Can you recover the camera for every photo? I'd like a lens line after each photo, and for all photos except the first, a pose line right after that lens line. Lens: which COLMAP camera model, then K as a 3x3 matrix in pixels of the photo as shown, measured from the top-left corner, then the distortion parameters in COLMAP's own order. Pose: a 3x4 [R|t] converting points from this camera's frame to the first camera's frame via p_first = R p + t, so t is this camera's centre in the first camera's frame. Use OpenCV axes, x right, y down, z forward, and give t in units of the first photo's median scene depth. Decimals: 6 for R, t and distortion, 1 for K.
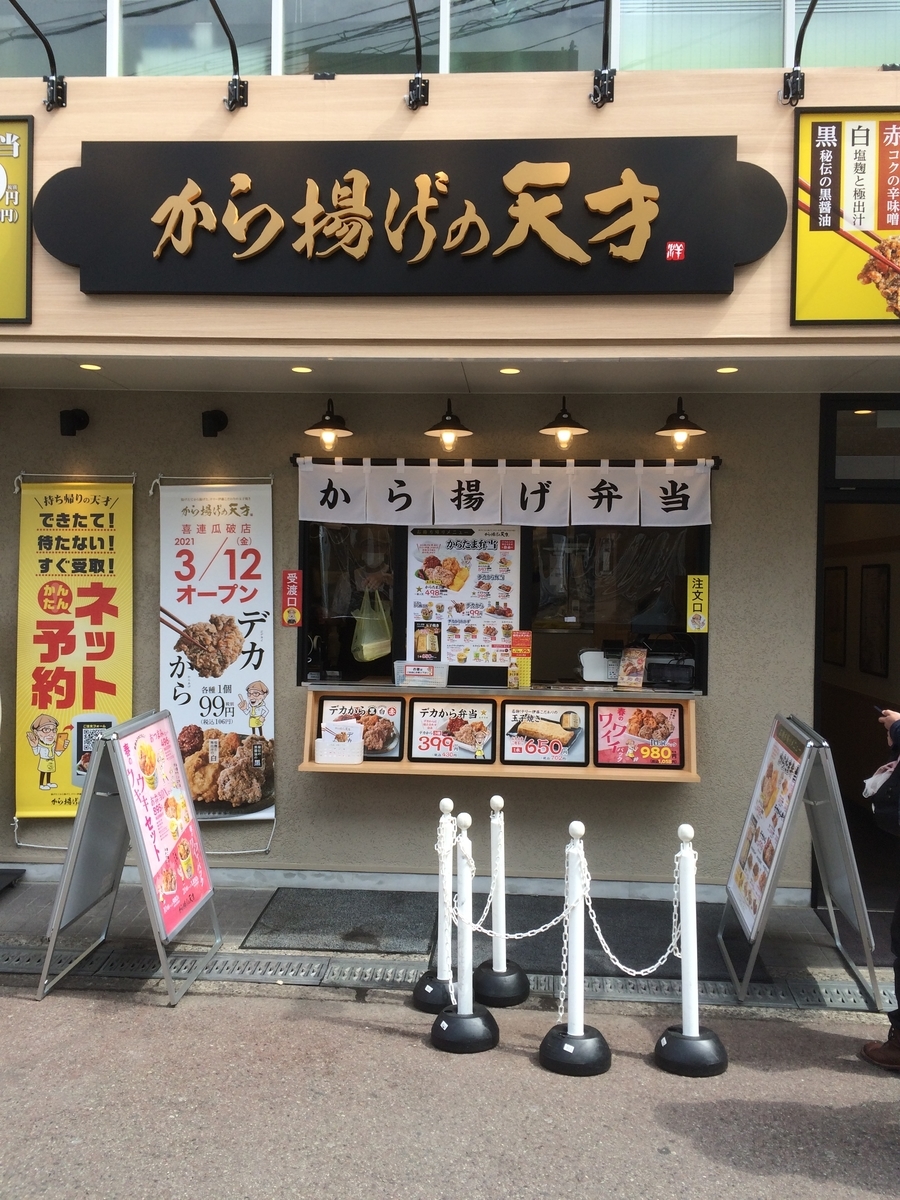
lens RADIAL K [[1040.1, 0, 450.0], [0, 1040.1, 600.0], [0, 0, 1]] dist [0.104128, -0.148936]
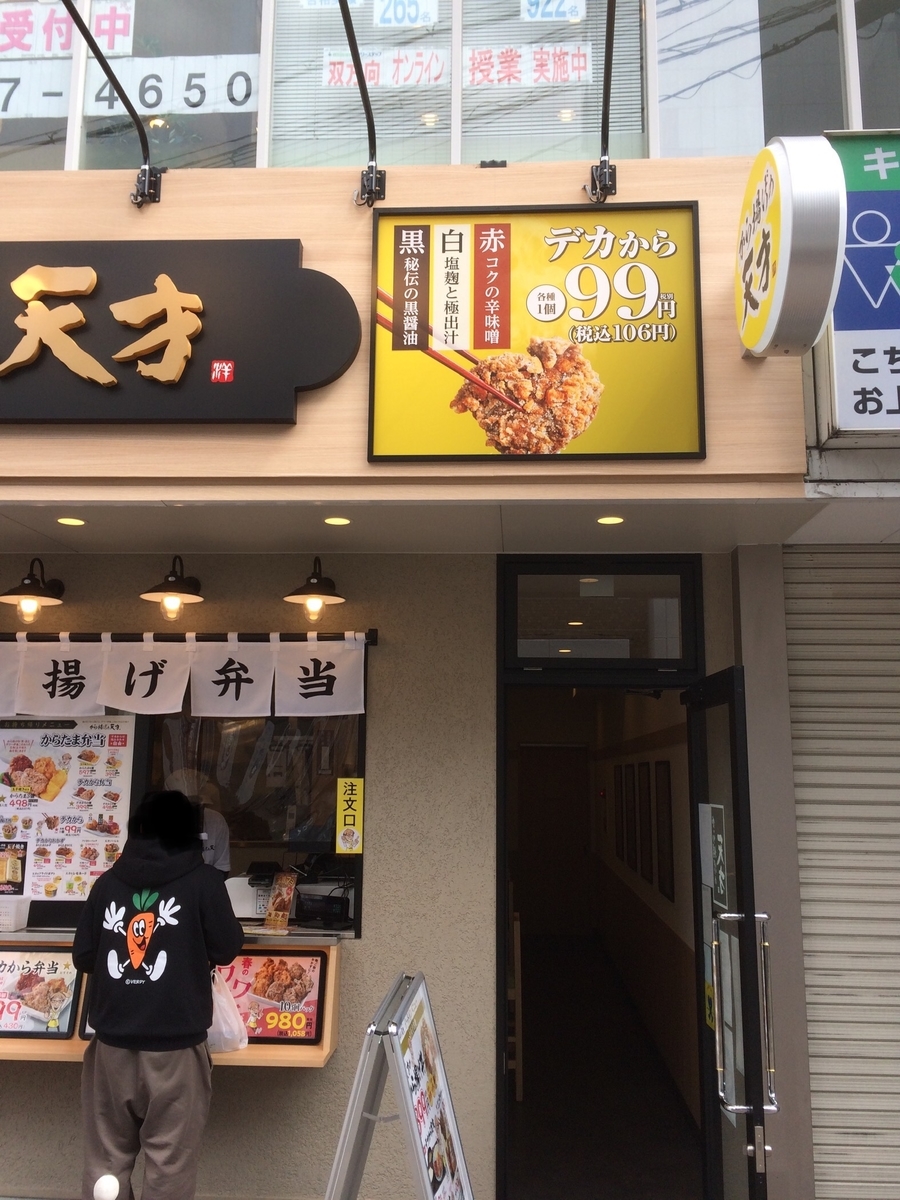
lens RADIAL K [[1040.1, 0, 450.0], [0, 1040.1, 600.0], [0, 0, 1]] dist [0.104128, -0.148936]
pose [[0.999998, -0.001334, 0.001477, 0.366146], [0.001582, 0.983080, -0.183168, -0.013508], [-0.001208, 0.183170, 0.983081, 0.236148]]
